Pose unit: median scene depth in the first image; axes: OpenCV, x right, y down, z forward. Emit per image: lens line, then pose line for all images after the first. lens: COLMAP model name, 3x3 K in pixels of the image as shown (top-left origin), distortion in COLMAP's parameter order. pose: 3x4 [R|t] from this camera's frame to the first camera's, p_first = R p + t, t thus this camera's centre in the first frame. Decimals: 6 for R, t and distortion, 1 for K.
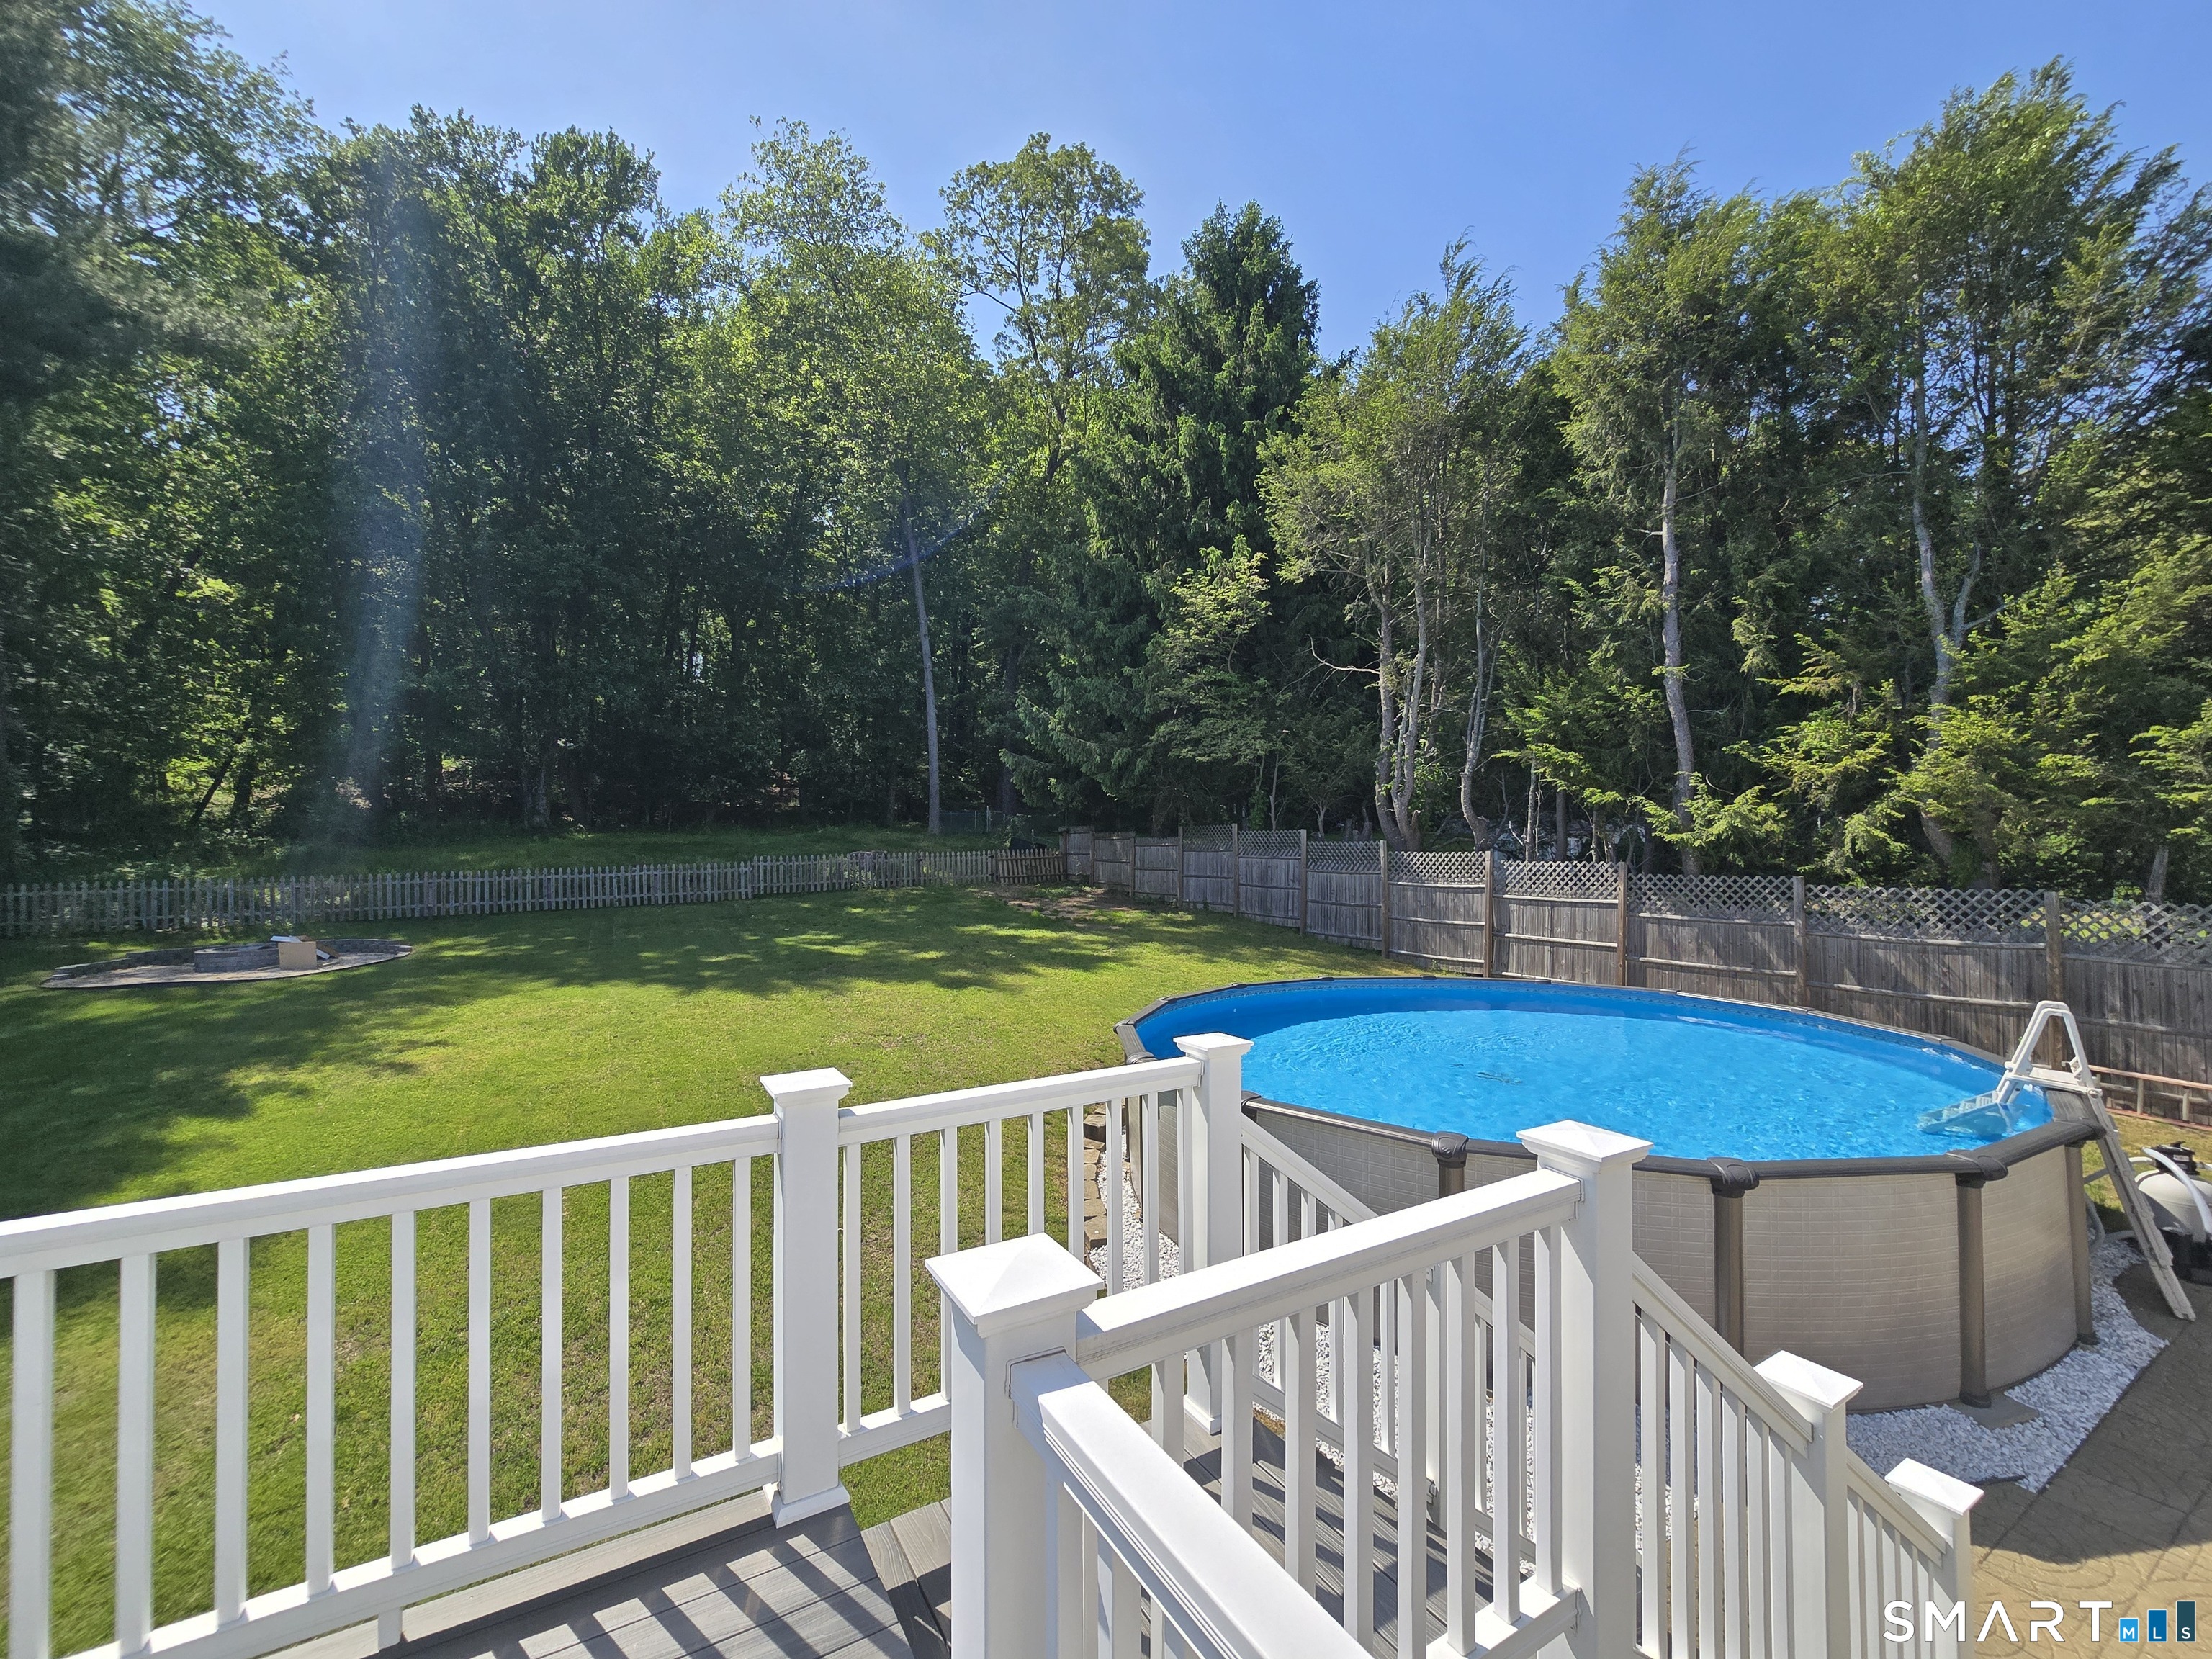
lens RADIAL K [[907.0, 0, 1106.0], [0, 907.0, 829.5], [0, 0, 1]] dist [-0.003167, -0.000698]
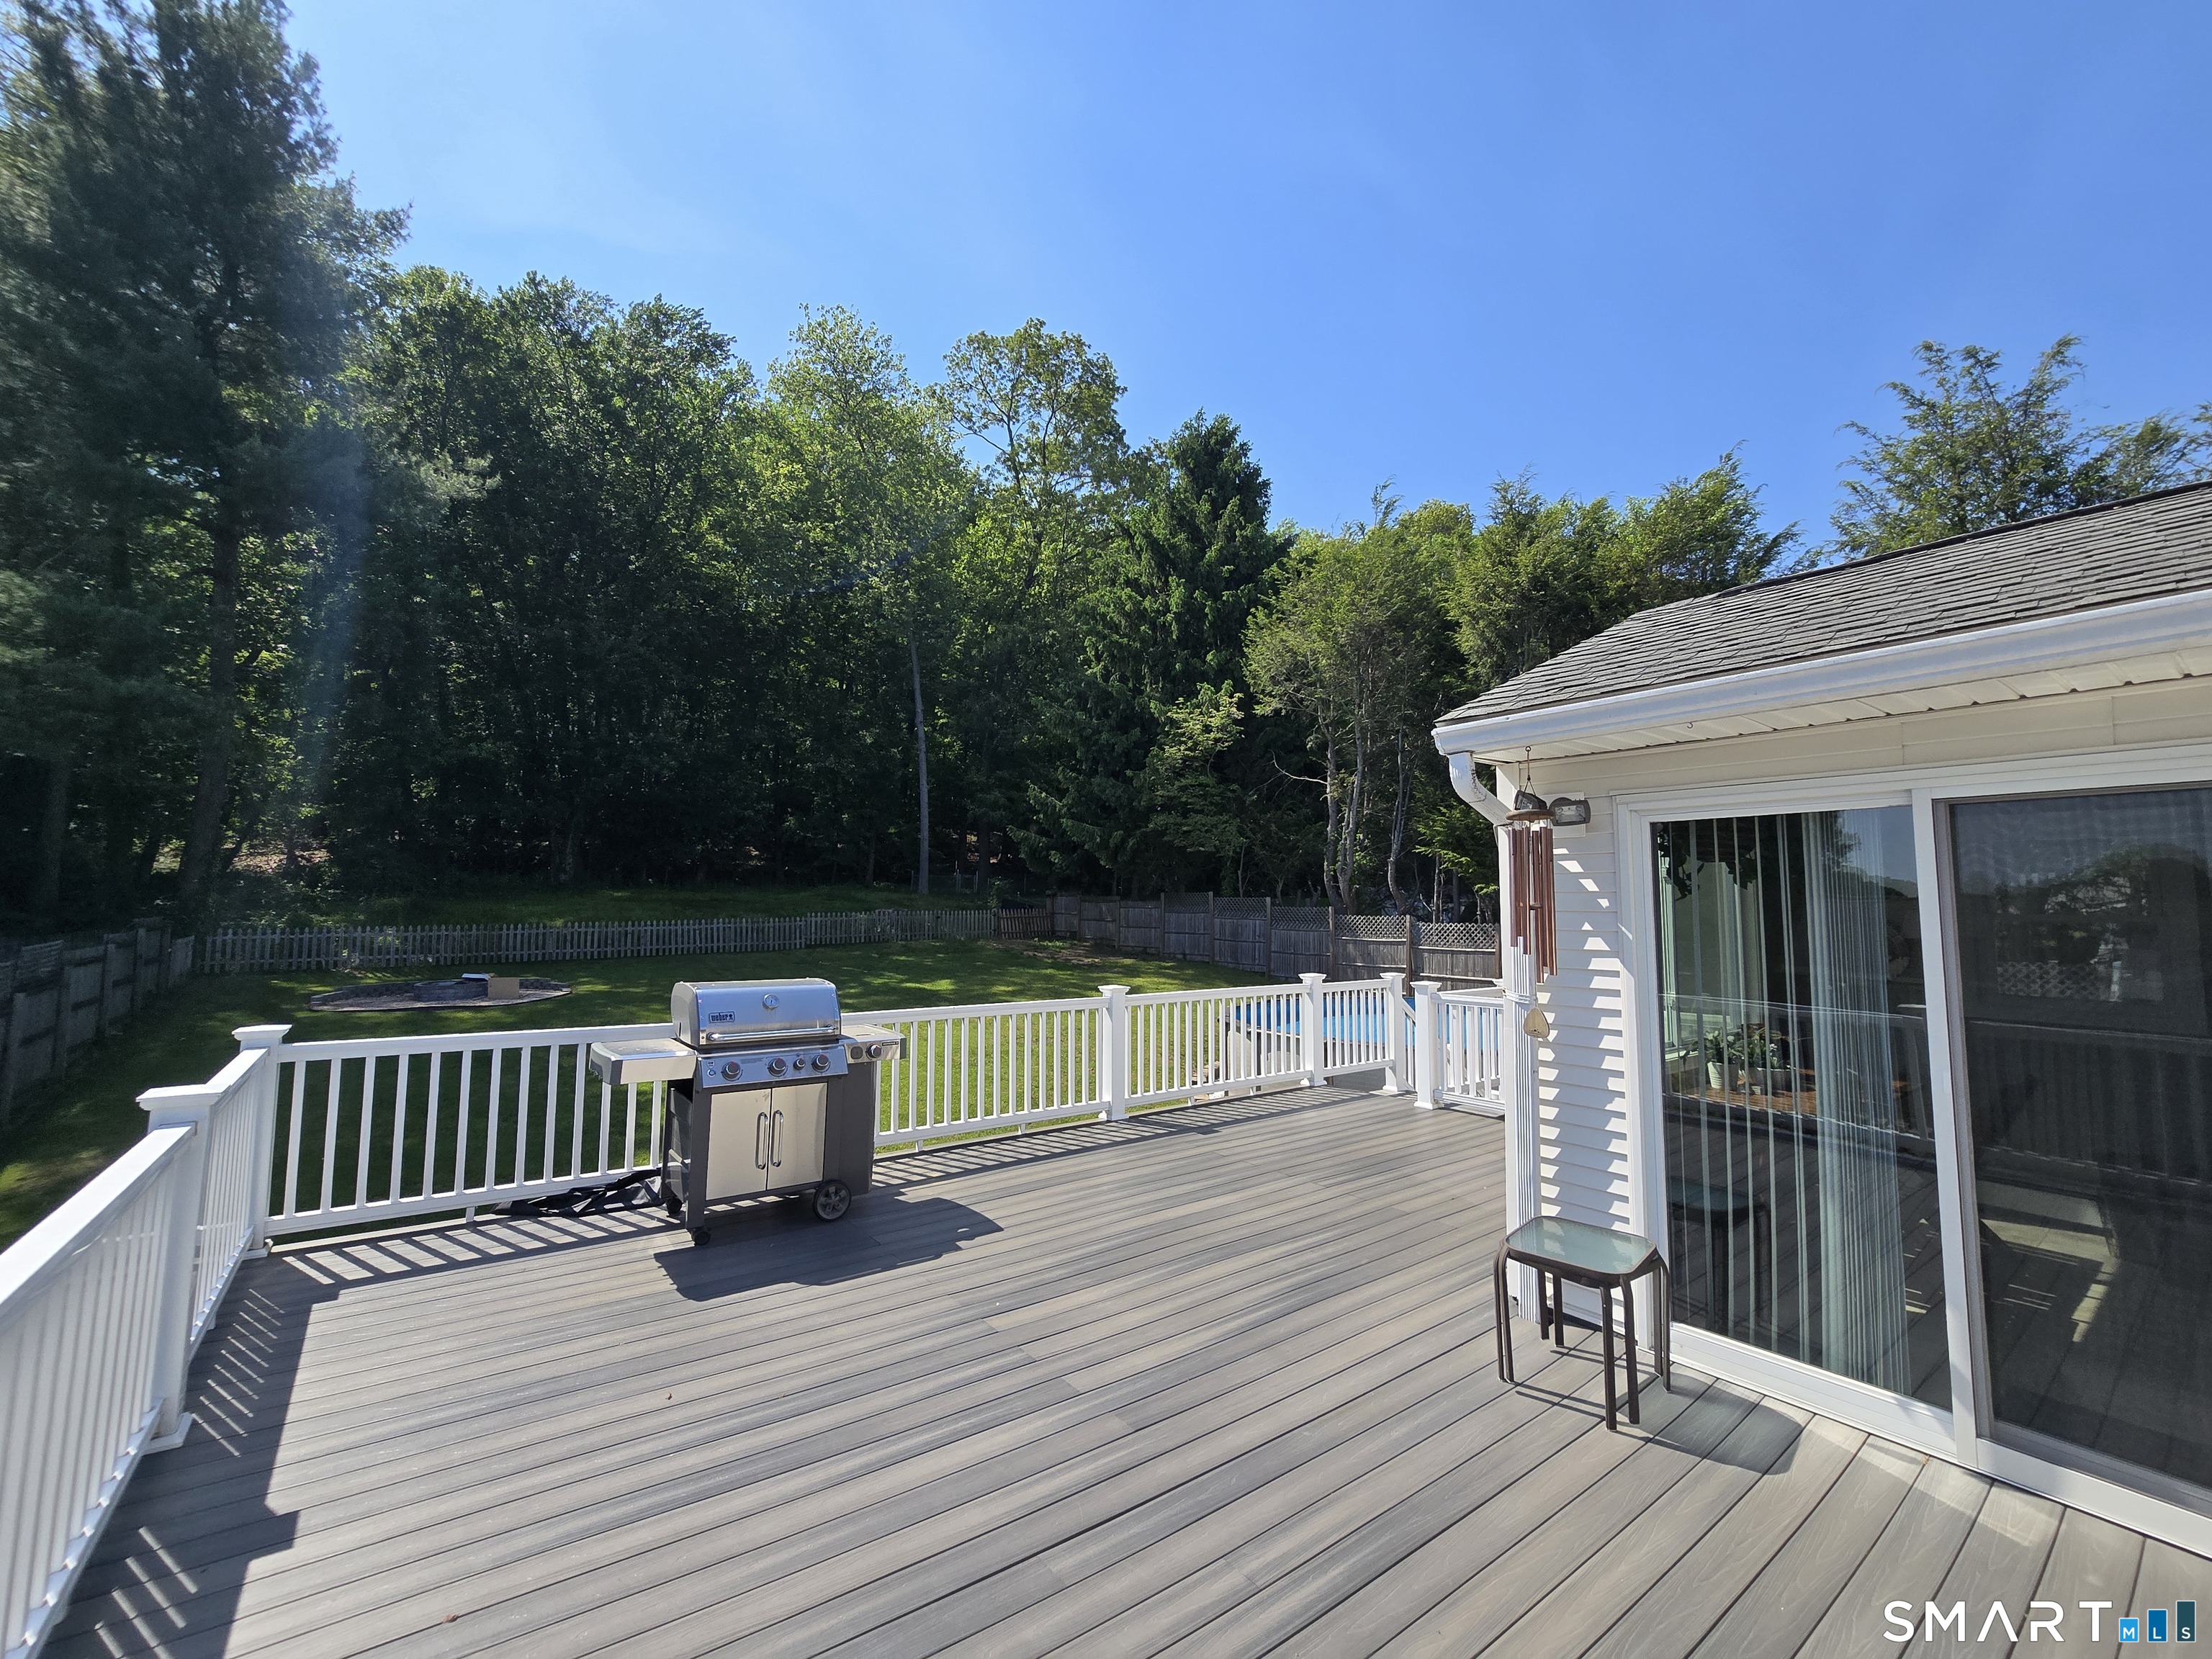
lens RADIAL K [[883.5, 0, 1093.3], [0, 883.5, 838.7], [0, 0, 1]] dist [0.000021, -0.000354]
pose [[0.996360, 0.018020, 0.083325, -0.163005], [-0.013210, 0.998234, -0.057912, -0.008579], [-0.084221, 0.056600, 0.994838, -0.299082]]
